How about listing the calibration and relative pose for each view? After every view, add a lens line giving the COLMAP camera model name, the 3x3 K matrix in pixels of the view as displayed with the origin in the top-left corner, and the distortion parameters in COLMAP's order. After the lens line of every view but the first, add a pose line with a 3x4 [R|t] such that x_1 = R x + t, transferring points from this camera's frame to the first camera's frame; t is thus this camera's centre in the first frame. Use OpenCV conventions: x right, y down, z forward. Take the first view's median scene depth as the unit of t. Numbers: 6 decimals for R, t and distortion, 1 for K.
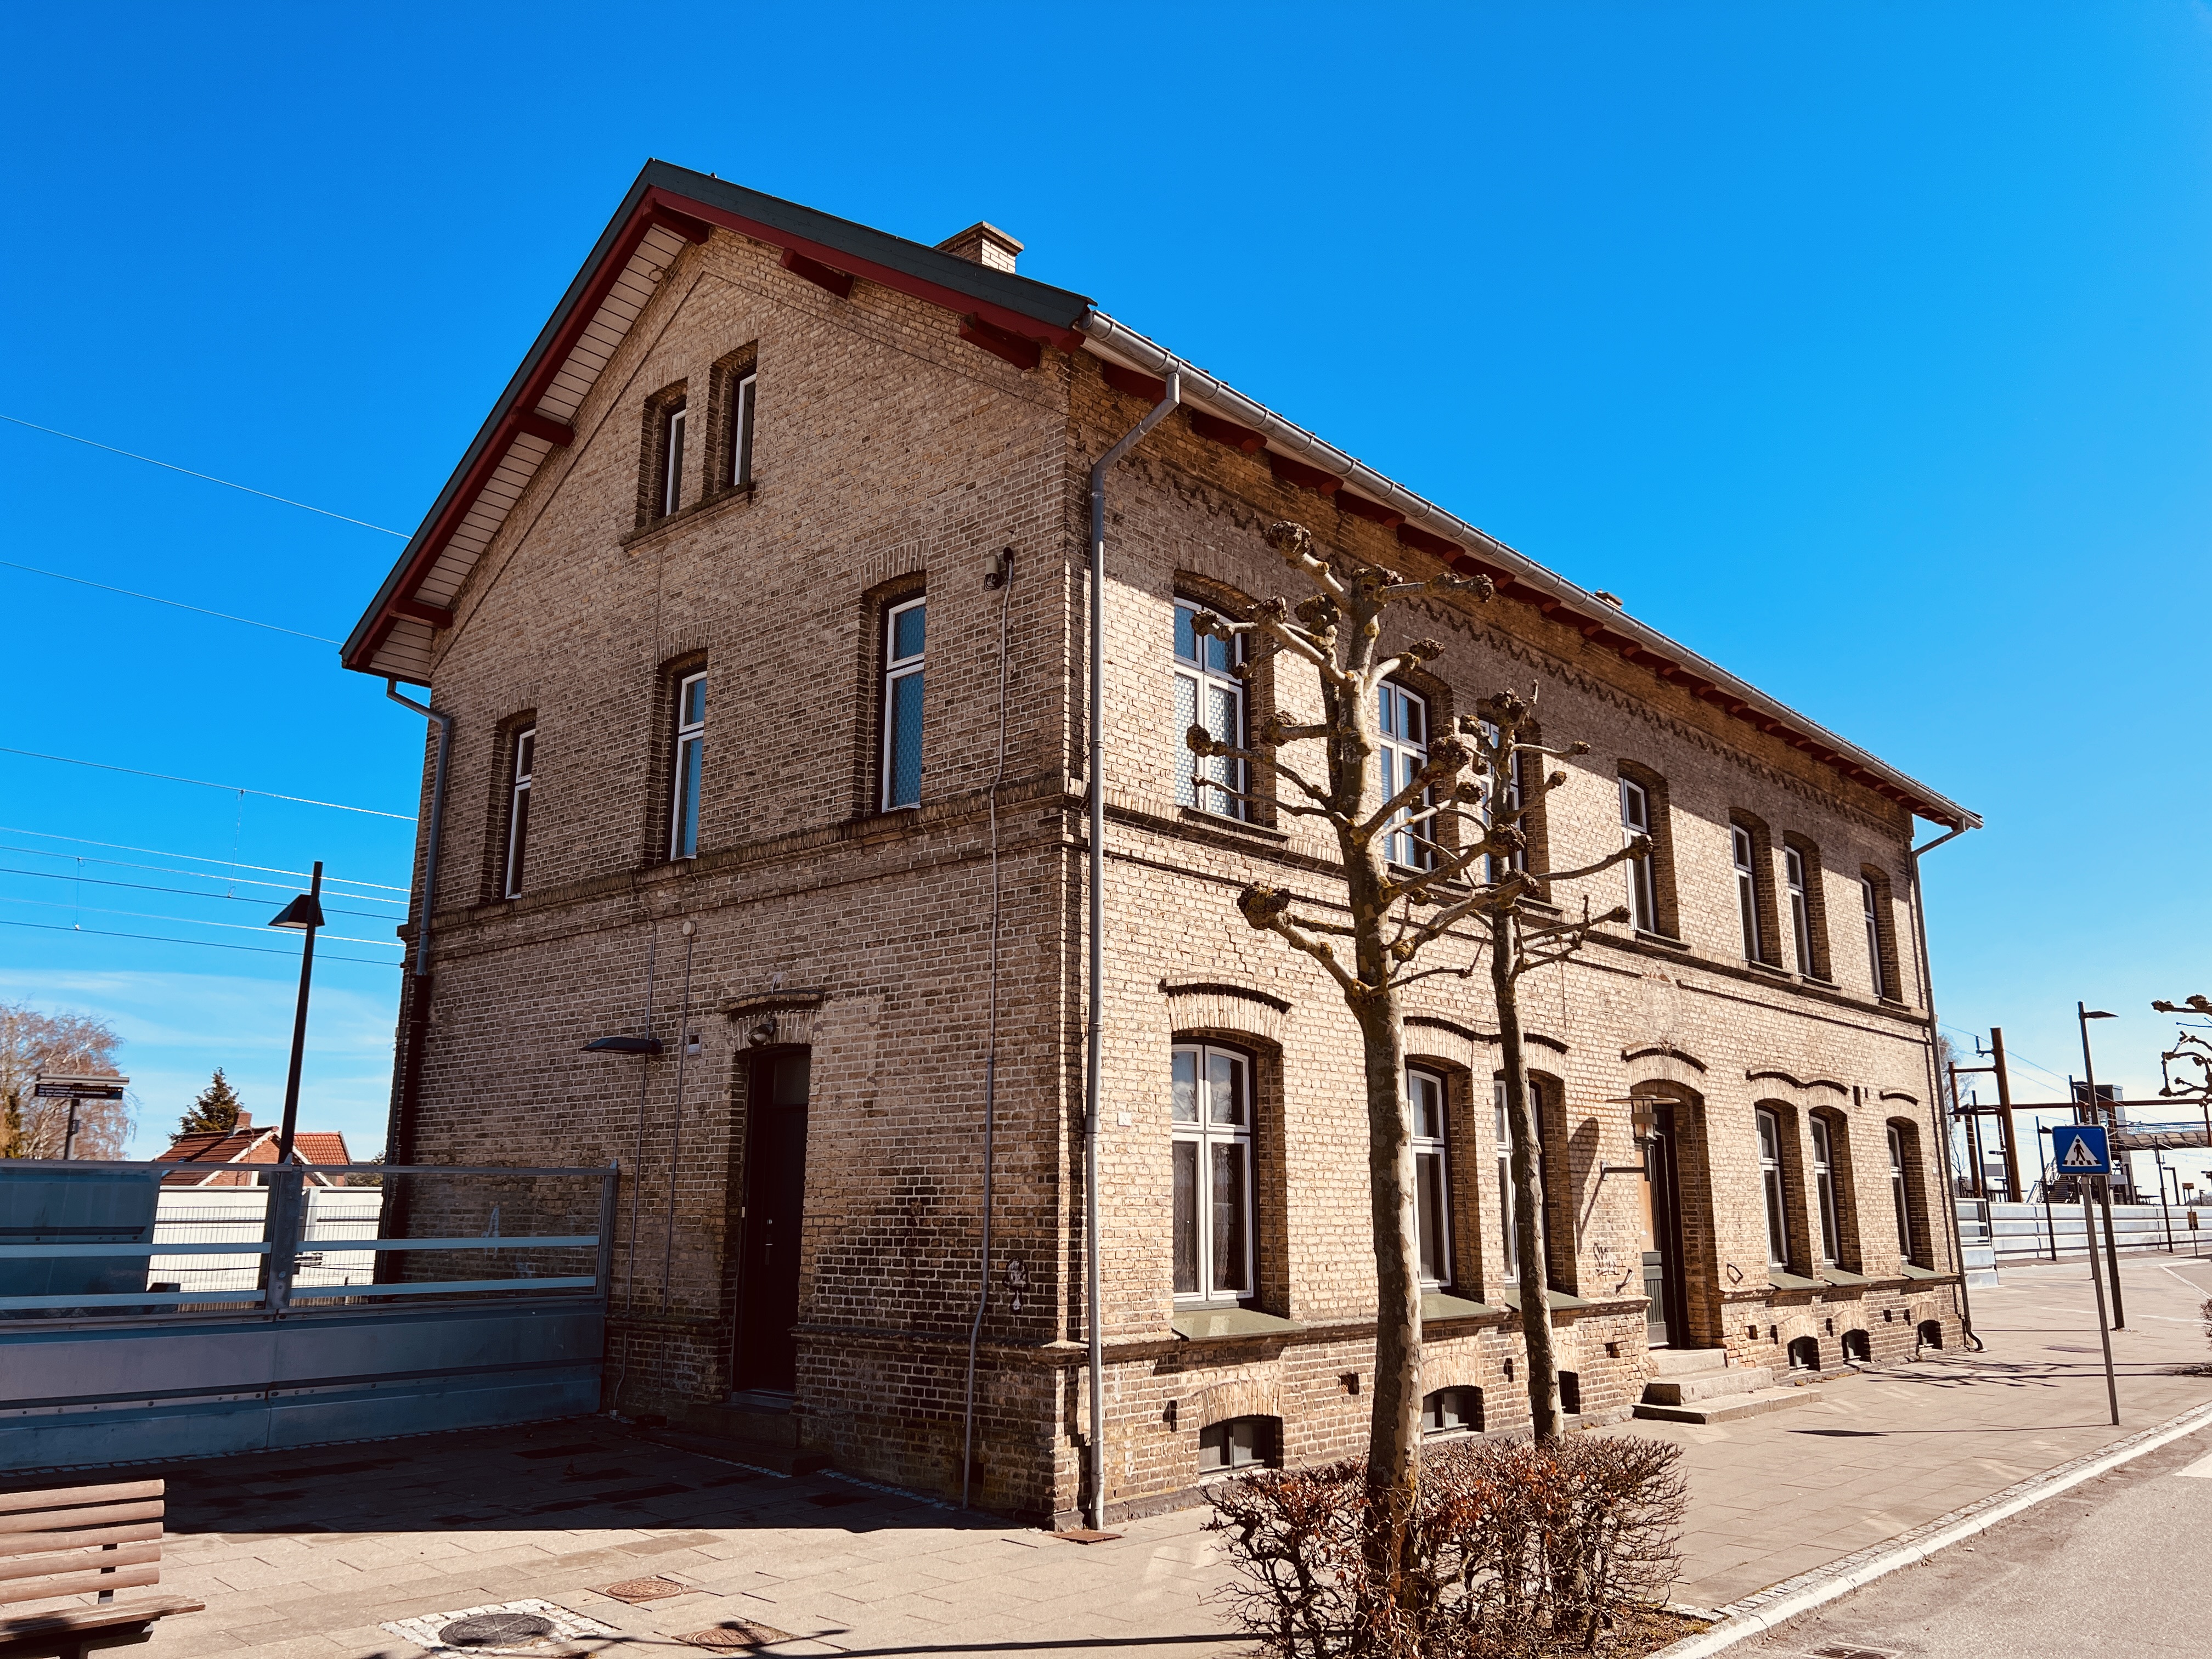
lens RADIAL K [[1655.4, 0, 1109.6], [0, 1655.4, 820.0], [0, 0, 1]] dist [0.112490, -0.186886]
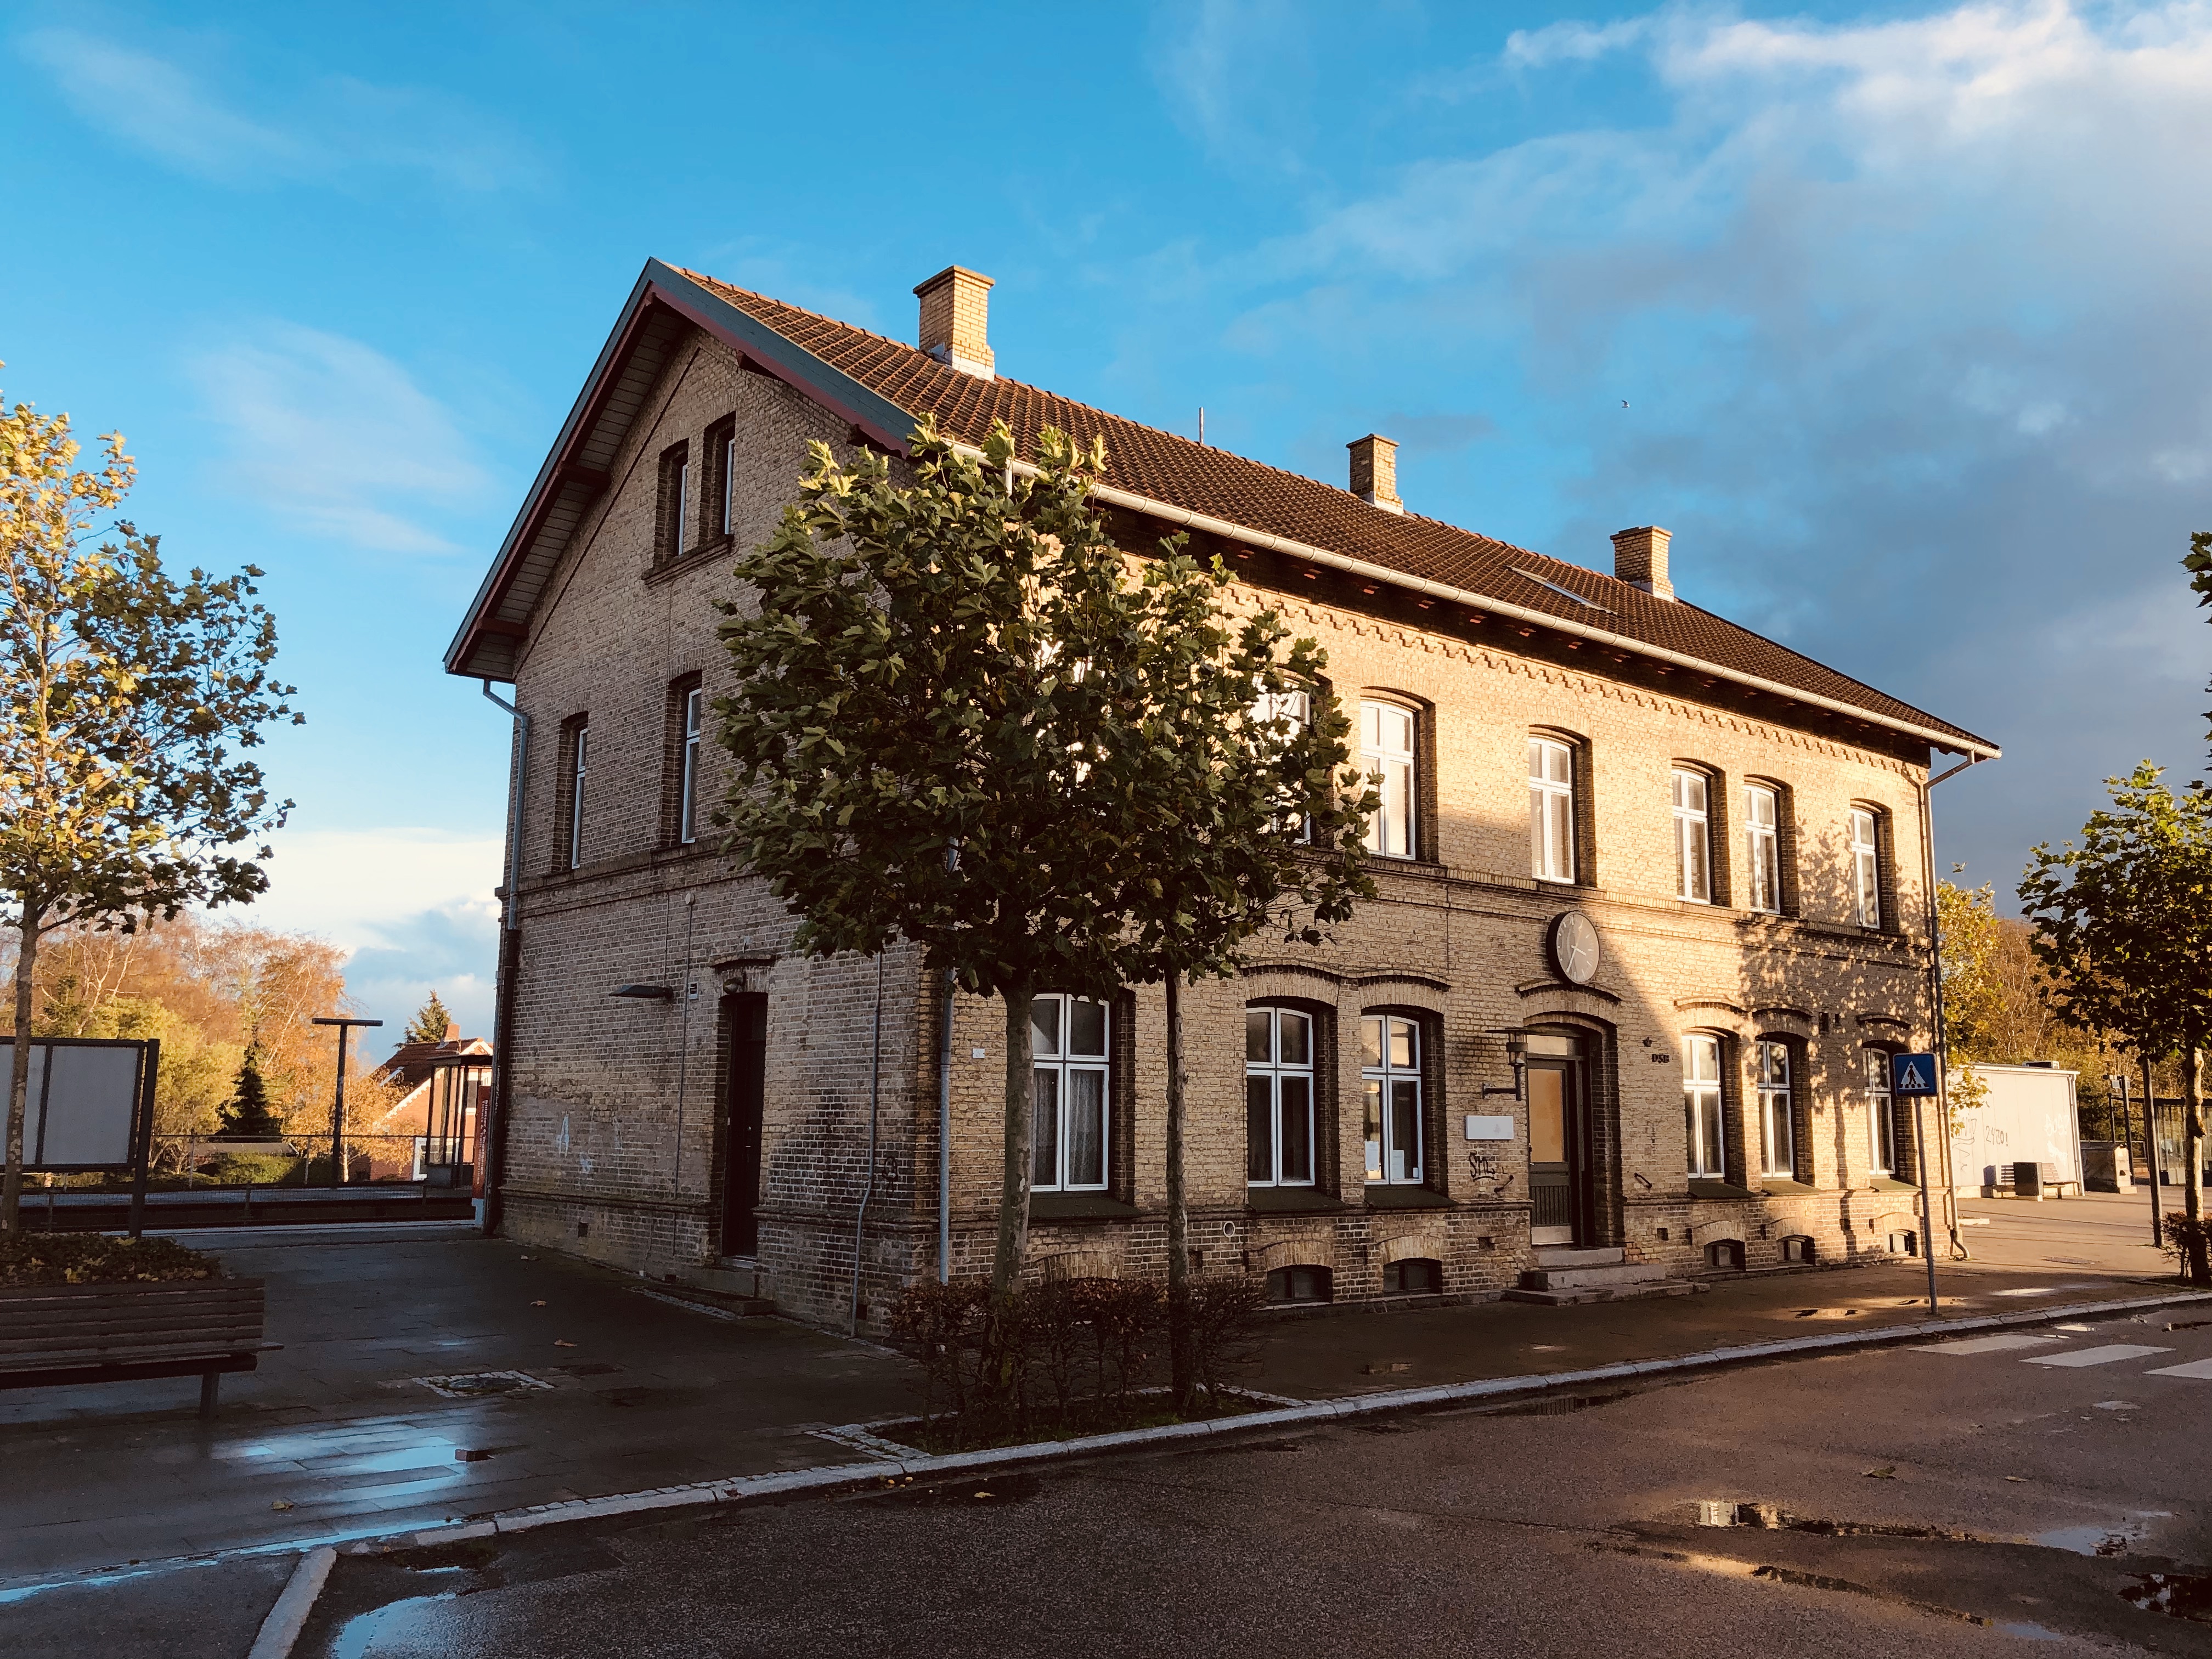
lens RADIAL K [[1801.1, 0, 1106.0], [0, 1801.1, 829.5], [0, 0, 1]] dist [0.138362, -0.310886]
pose [[0.990299, -0.014615, -0.138181, 0.275242], [0.024044, 0.997476, 0.066814, -0.078860], [0.136855, -0.069489, 0.988151, -0.338091]]
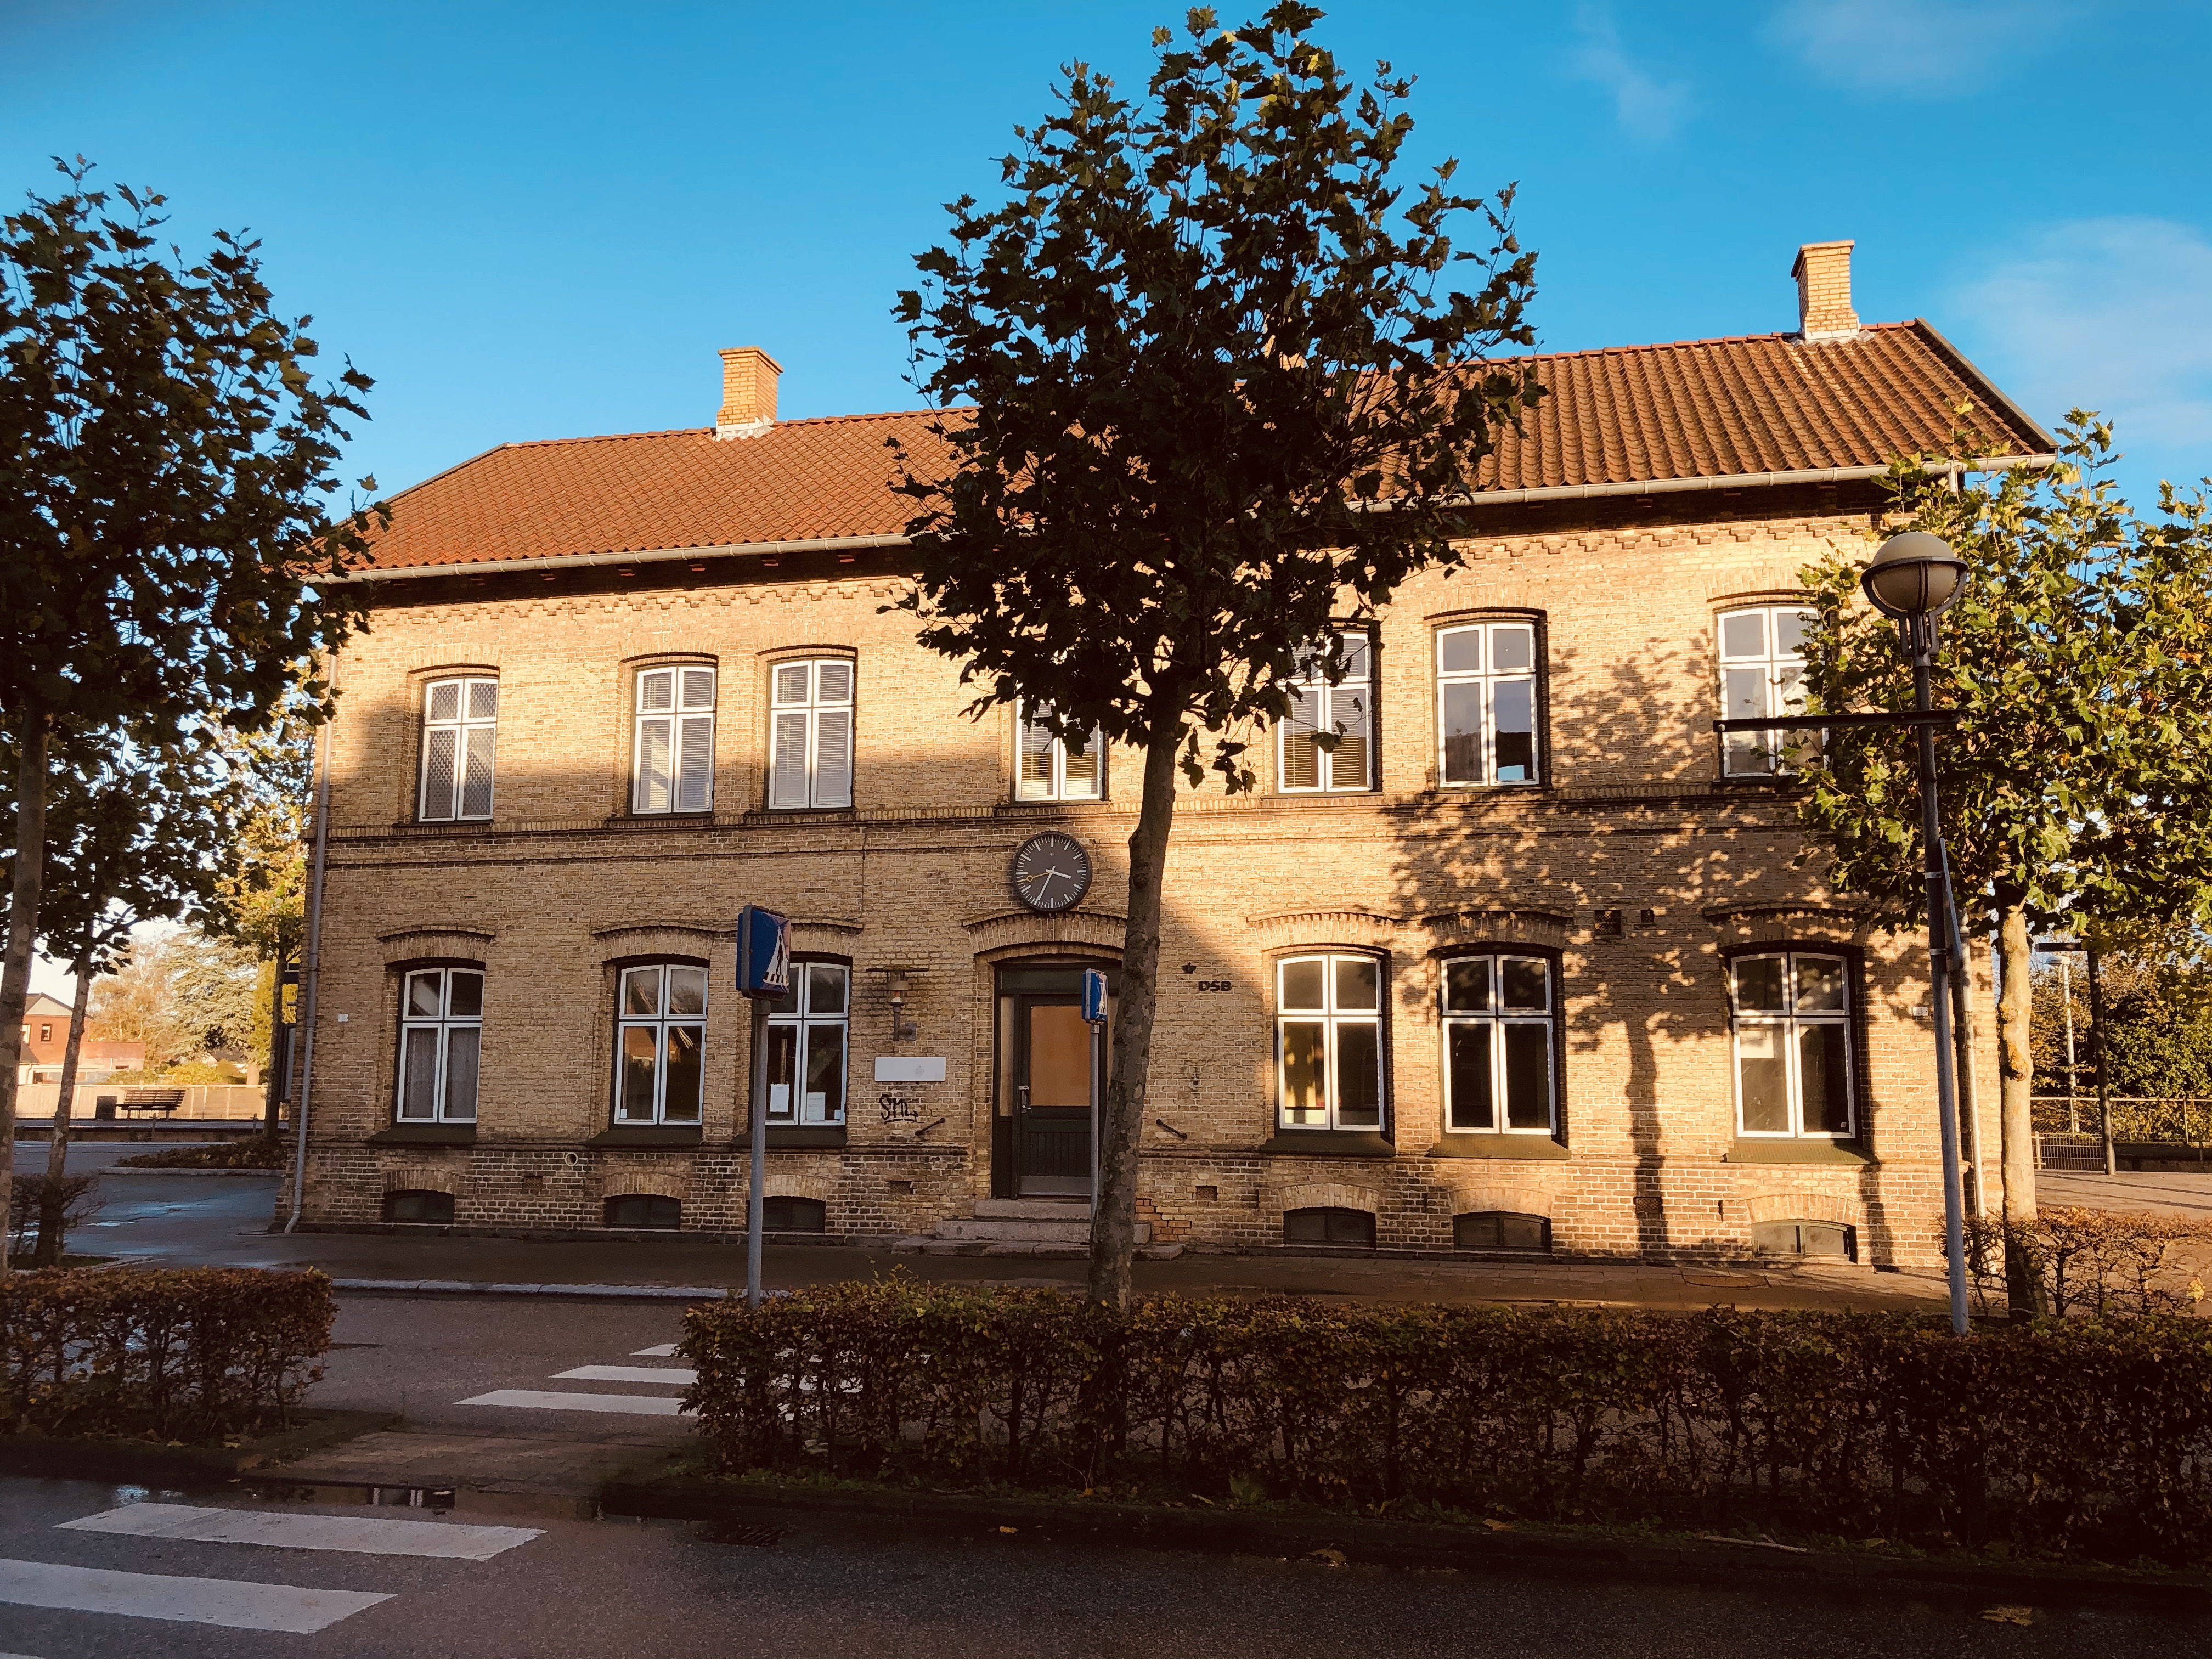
lens RADIAL K [[1878.3, 0, 1118.3], [0, 1878.3, 801.3], [0, 0, 1]] dist [0.097115, -0.207235]
pose [[0.461492, -0.131121, -0.877401, 1.938797], [0.194423, 0.979922, -0.044180, 0.182651], [0.865578, -0.150198, 0.477720, 0.703734]]
